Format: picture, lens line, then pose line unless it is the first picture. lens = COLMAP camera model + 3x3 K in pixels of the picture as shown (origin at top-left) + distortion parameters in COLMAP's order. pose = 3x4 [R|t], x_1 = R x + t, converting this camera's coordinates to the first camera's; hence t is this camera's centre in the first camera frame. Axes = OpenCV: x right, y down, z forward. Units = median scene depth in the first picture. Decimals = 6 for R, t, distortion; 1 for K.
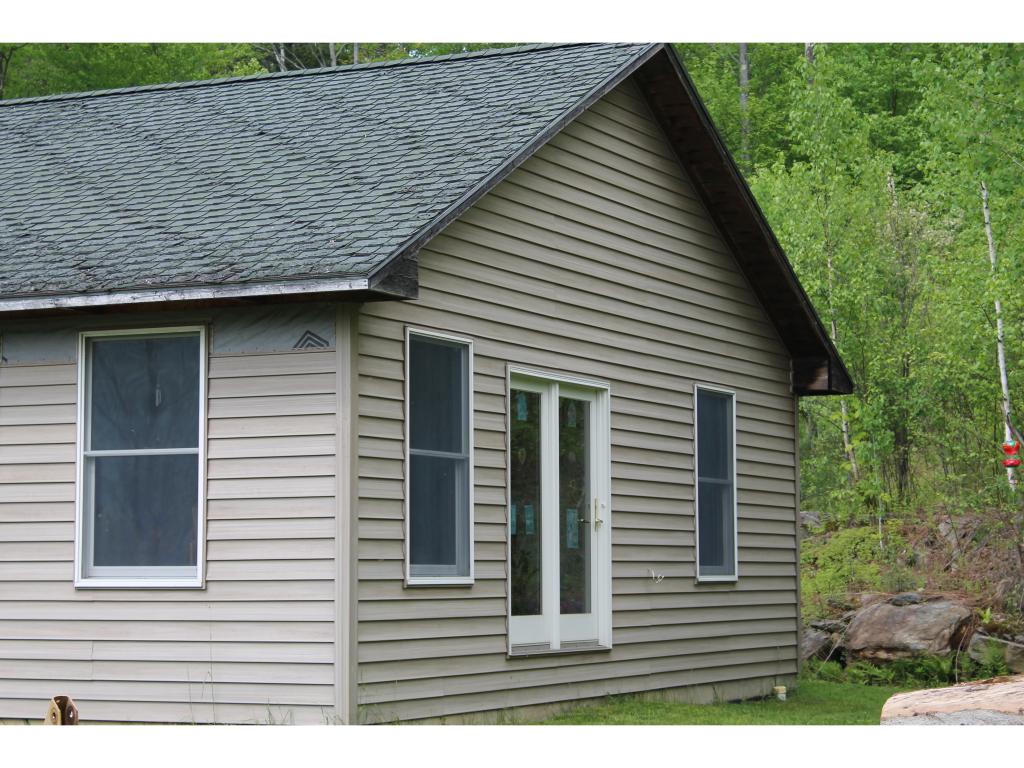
lens RADIAL K [[2386.7, 0, 512.0], [0, 2386.7, 384.0], [0, 0, 1]] dist [0.040154, 0.076555]
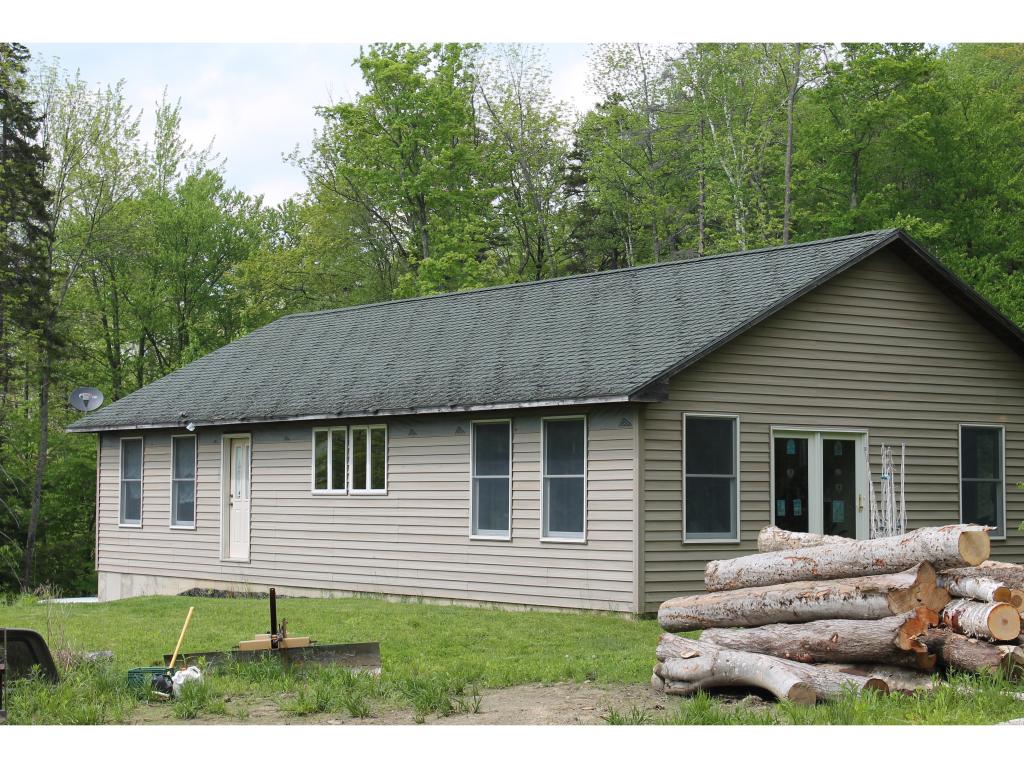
lens RADIAL K [[1978.2, 0, 495.0], [0, 1978.2, 384.7], [0, 0, 1]] dist [0.031809, -0.080810]
pose [[0.876234, -0.023191, -0.481328, 0.610634], [0.031817, 0.999446, 0.009765, -0.068500], [0.480835, -0.023871, 0.876486, -0.513164]]
